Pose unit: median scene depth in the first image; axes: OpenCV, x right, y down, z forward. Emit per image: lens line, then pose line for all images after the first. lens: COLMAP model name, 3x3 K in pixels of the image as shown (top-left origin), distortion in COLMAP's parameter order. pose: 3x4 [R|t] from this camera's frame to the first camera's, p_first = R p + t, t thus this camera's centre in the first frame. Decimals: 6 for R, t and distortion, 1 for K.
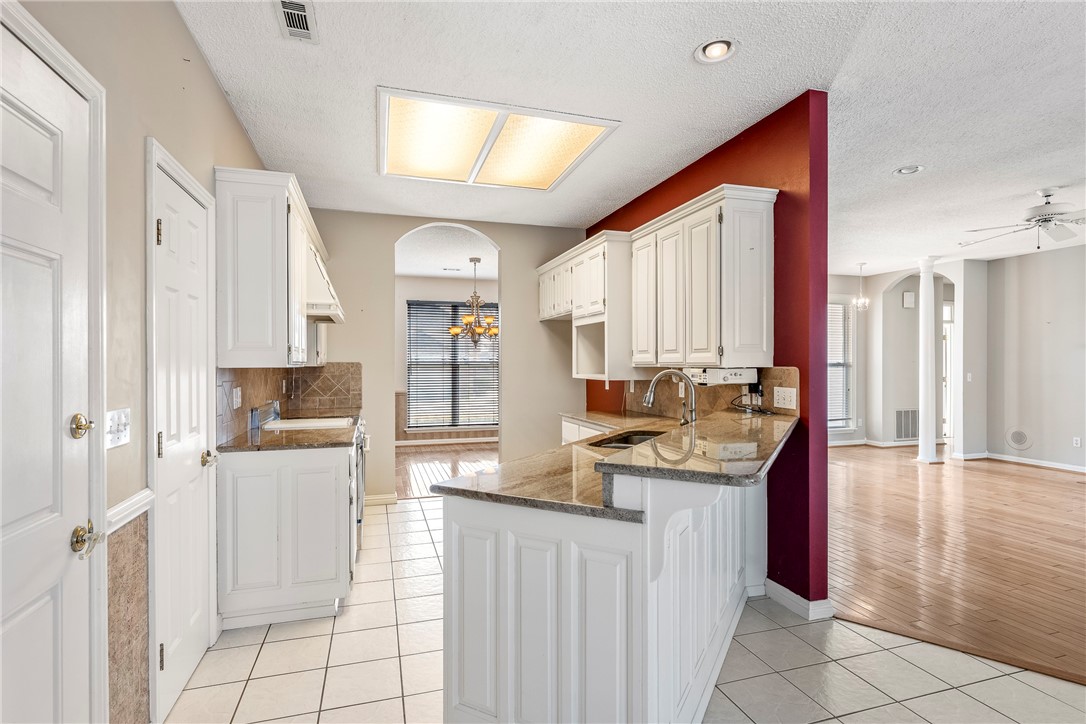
lens RADIAL K [[542.5, 0, 542.5], [0, 542.5, 364.7], [0, 0, 1]] dist [-0.000118, -0.000417]
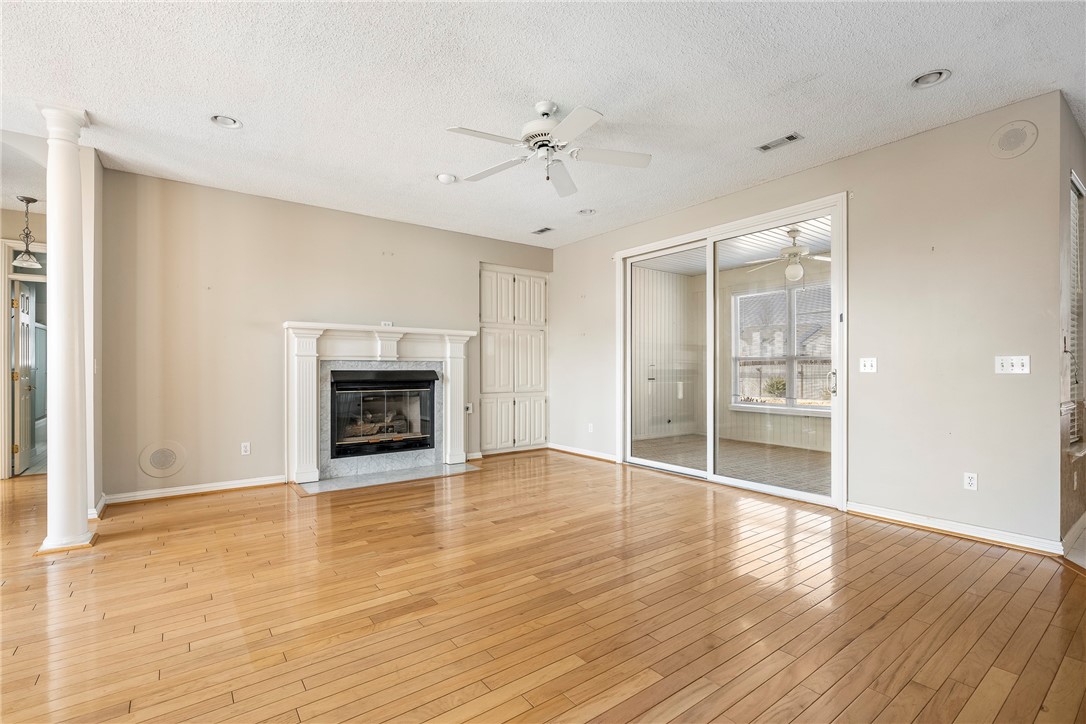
lens RADIAL K [[484.0, 0, 537.8], [0, 484.0, 367.9], [0, 0, 1]] dist [-0.000116, 0.000119]
pose [[-0.330946, 0.001813, 0.943648, 0.176249], [0.002223, 0.999997, -0.001141, 0.026068], [-0.943647, 0.001720, -0.330949, 0.738986]]
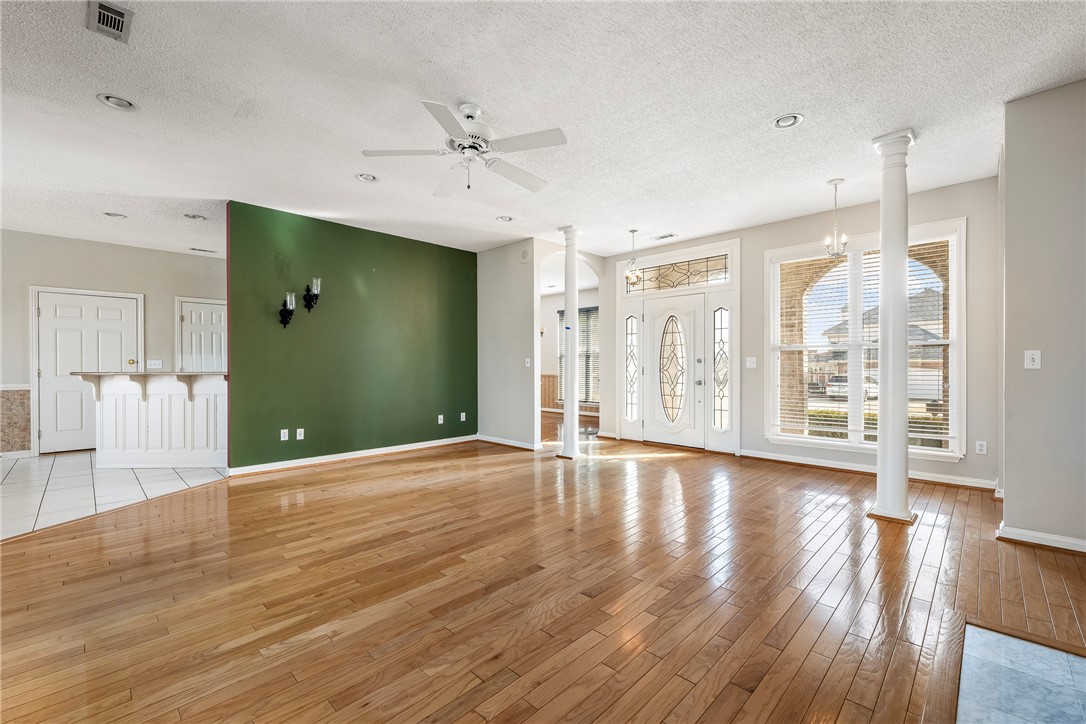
lens RADIAL K [[458.3, 0, 534.5], [0, 458.3, 366.4], [0, 0, 1]] dist [-0.000059, -0.000508]
pose [[0.462261, 0.003041, -0.886739, 0.933342], [0.001301, 0.999991, 0.004107, 0.027186], [0.886743, -0.003052, 0.462253, 0.463495]]
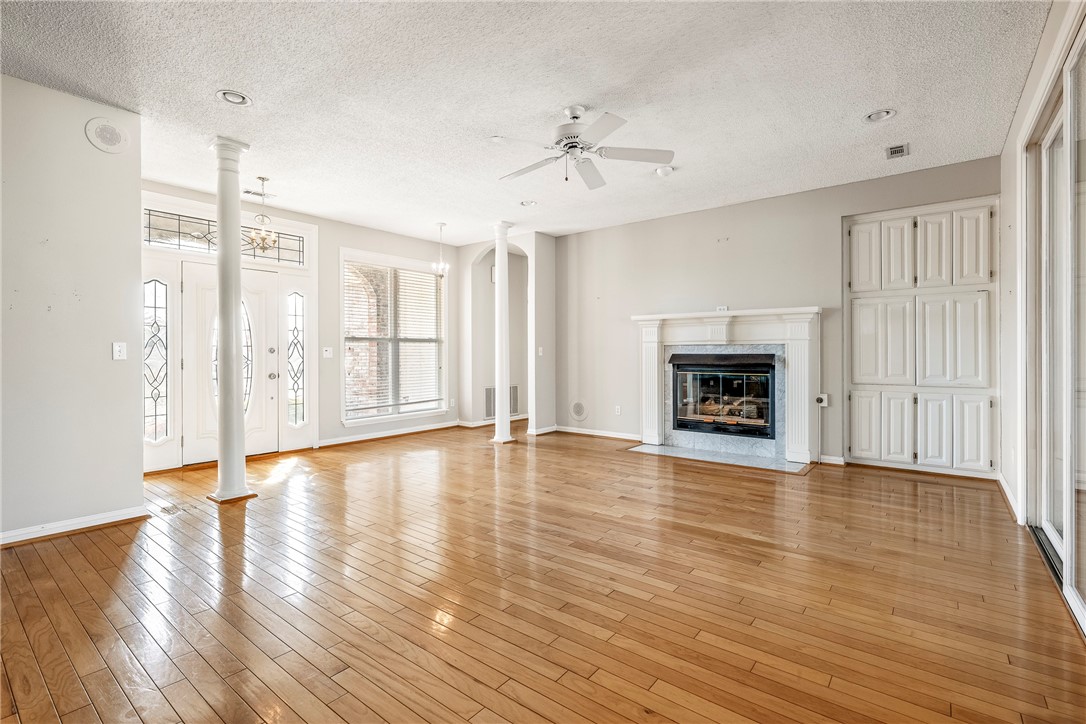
lens RADIAL K [[499.1, 0, 553.6], [0, 499.1, 352.5], [0, 0, 1]] dist [-0.001968, -0.000032]
pose [[0.816911, -0.000773, 0.576763, 0.280130], [0.002702, 0.999993, -0.002486, 0.027499], [-0.576757, 0.003589, 0.816908, 0.240341]]
